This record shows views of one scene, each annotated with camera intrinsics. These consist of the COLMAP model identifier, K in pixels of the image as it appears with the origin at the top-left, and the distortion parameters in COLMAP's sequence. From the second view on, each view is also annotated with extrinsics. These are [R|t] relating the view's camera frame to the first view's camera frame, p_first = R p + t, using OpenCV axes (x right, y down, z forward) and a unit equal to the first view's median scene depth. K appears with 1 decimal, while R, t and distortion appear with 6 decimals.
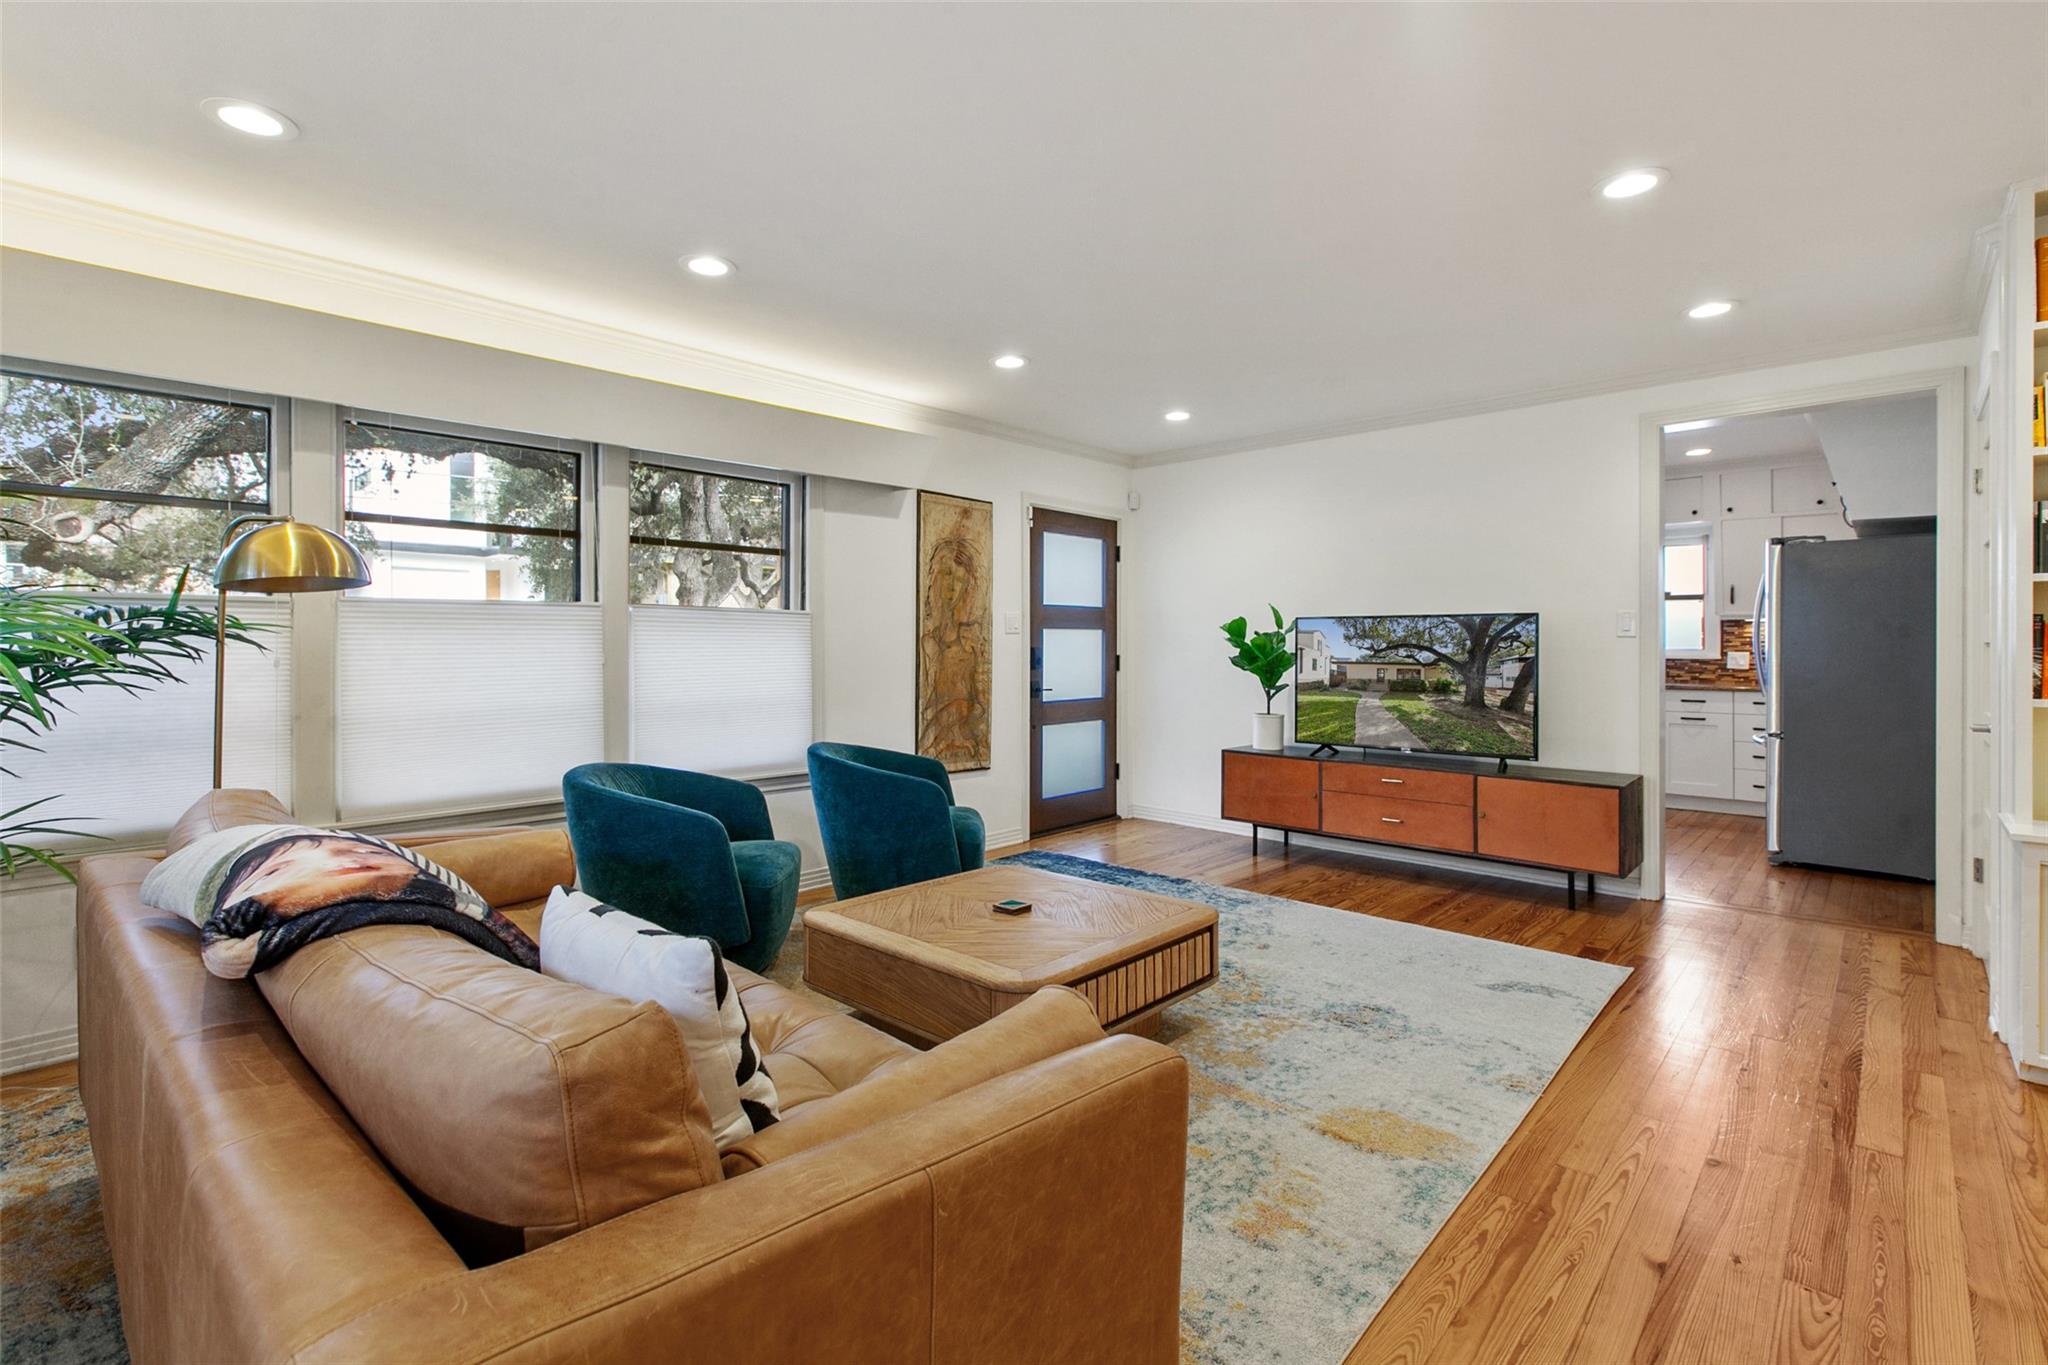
lens RADIAL K [[931.5, 0, 1014.1], [0, 931.5, 645.4], [0, 0, 1]] dist [-0.000628, -0.000586]
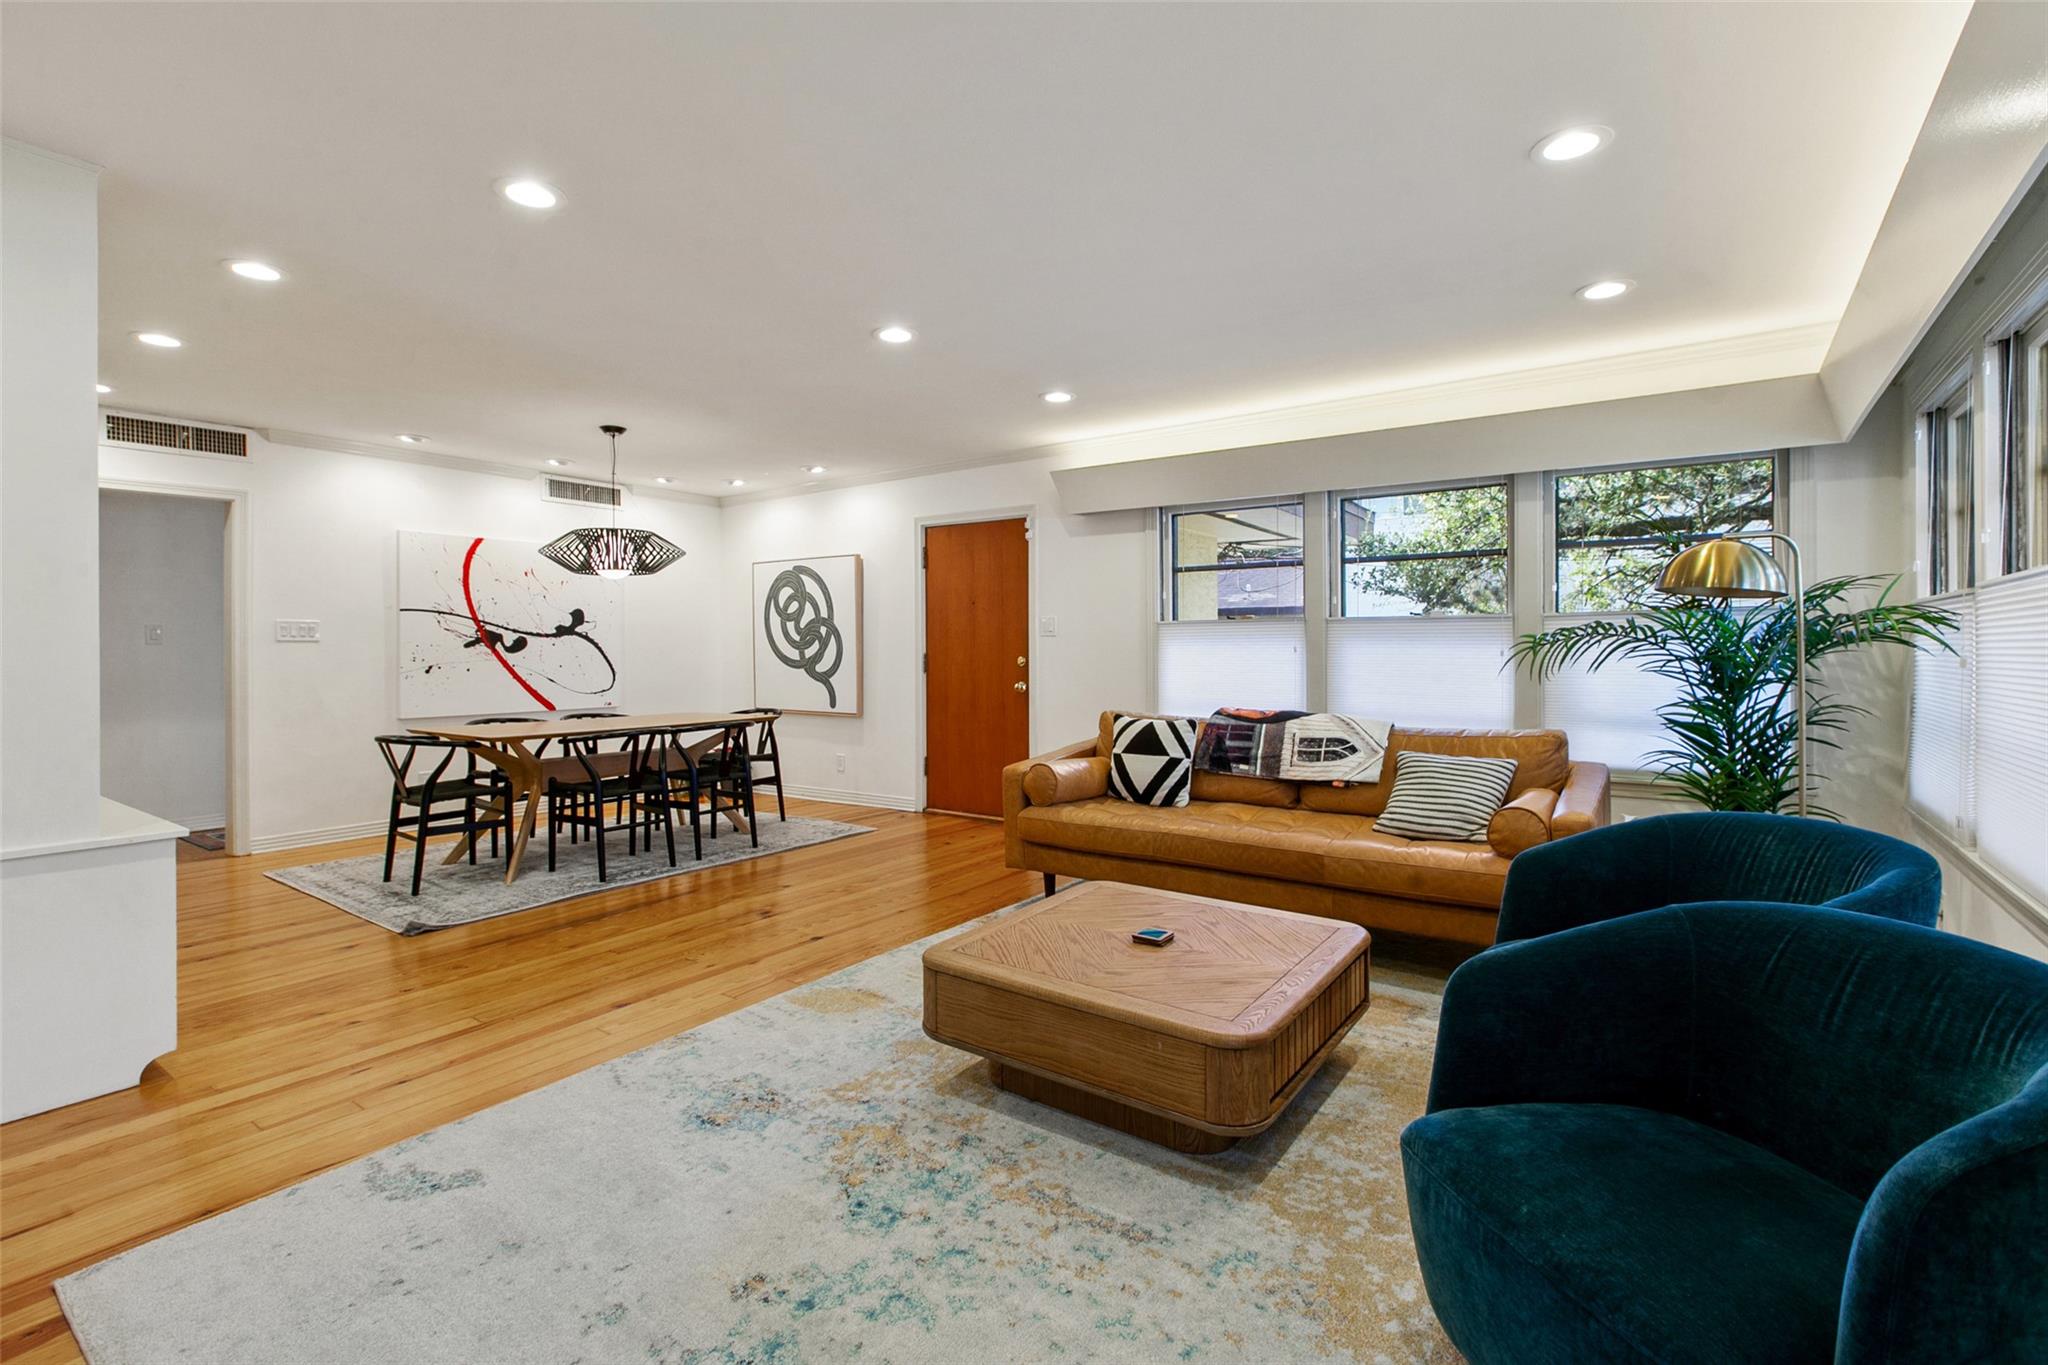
lens RADIAL K [[931.5, 0, 1014.1], [0, 931.5, 645.4], [0, 0, 1]] dist [-0.000628, -0.000586]
pose [[-0.992009, 0.005207, -0.126059, 0.205559], [0.004921, 0.999985, 0.002576, -0.002901], [0.126070, 0.001935, -0.992019, 1.586882]]
